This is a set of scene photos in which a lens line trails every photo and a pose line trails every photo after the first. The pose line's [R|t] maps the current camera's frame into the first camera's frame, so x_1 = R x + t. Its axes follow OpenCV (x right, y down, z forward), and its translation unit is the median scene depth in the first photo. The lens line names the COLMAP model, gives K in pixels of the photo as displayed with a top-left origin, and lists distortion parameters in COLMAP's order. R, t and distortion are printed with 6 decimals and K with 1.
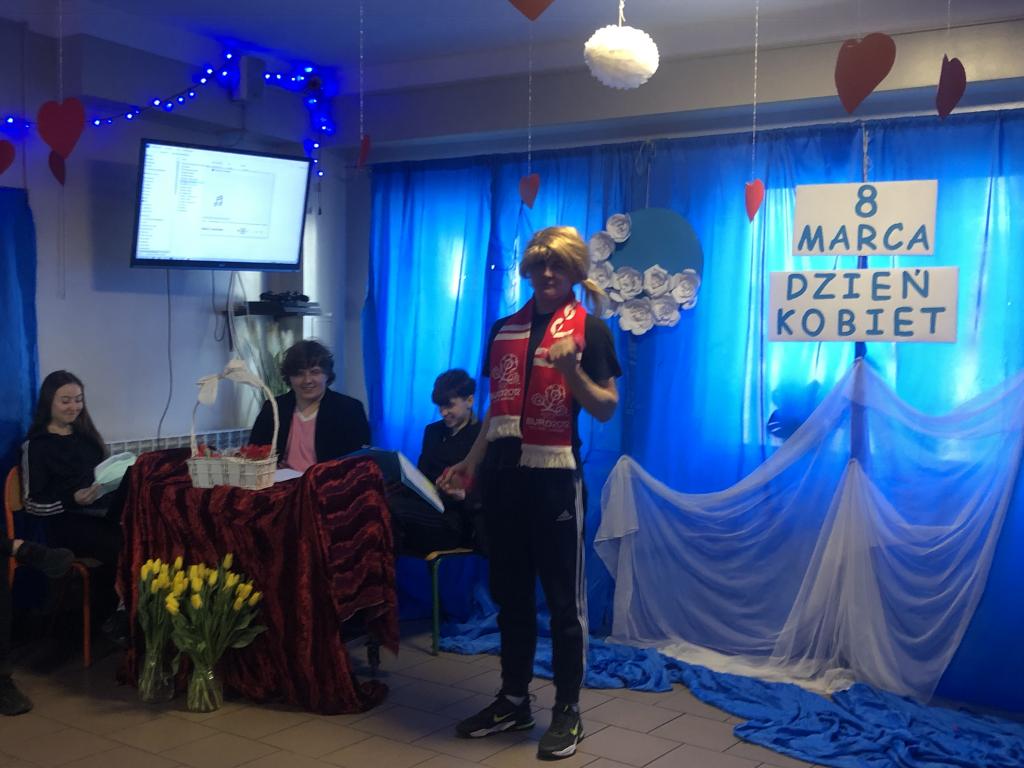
lens RADIAL K [[1222.2, 0, 526.3], [0, 1222.2, 390.4], [0, 0, 1]] dist [0.047241, 0.000000]
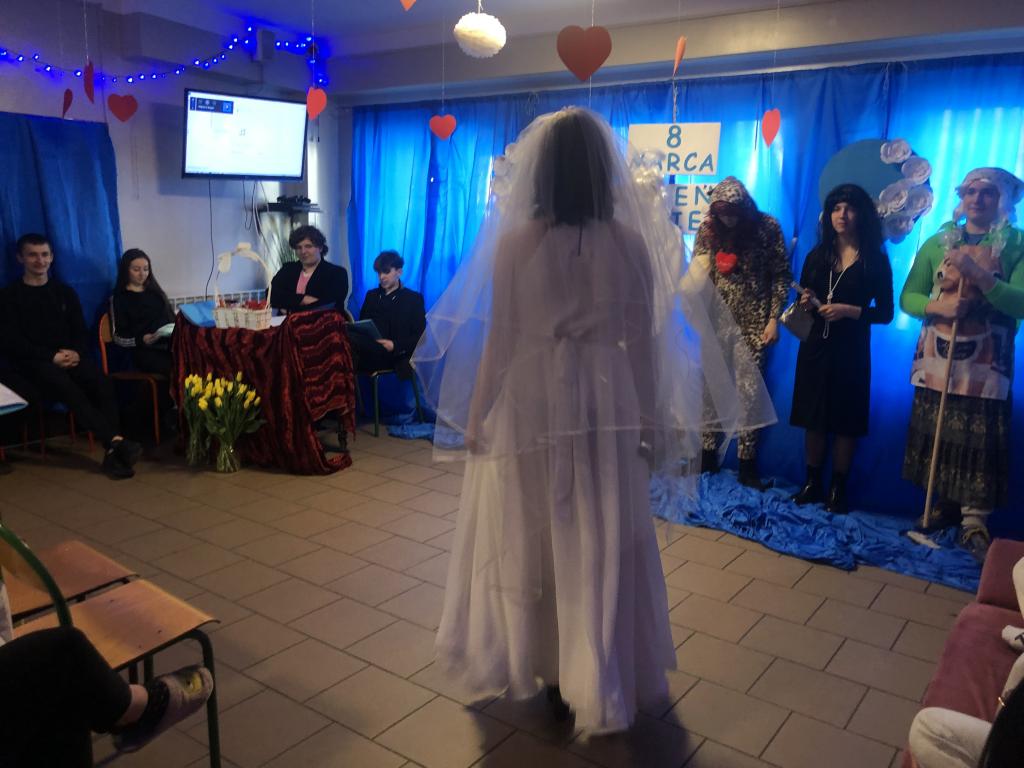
lens RADIAL K [[837.6, 0, 519.8], [0, 837.6, 369.9], [0, 0, 1]] dist [0.019488, -0.029203]
pose [[0.999940, 0.009854, -0.004865, 0.103156], [-0.009180, 0.992354, 0.123080, 0.000013], [0.006041, -0.123028, 0.992385, -0.026235]]
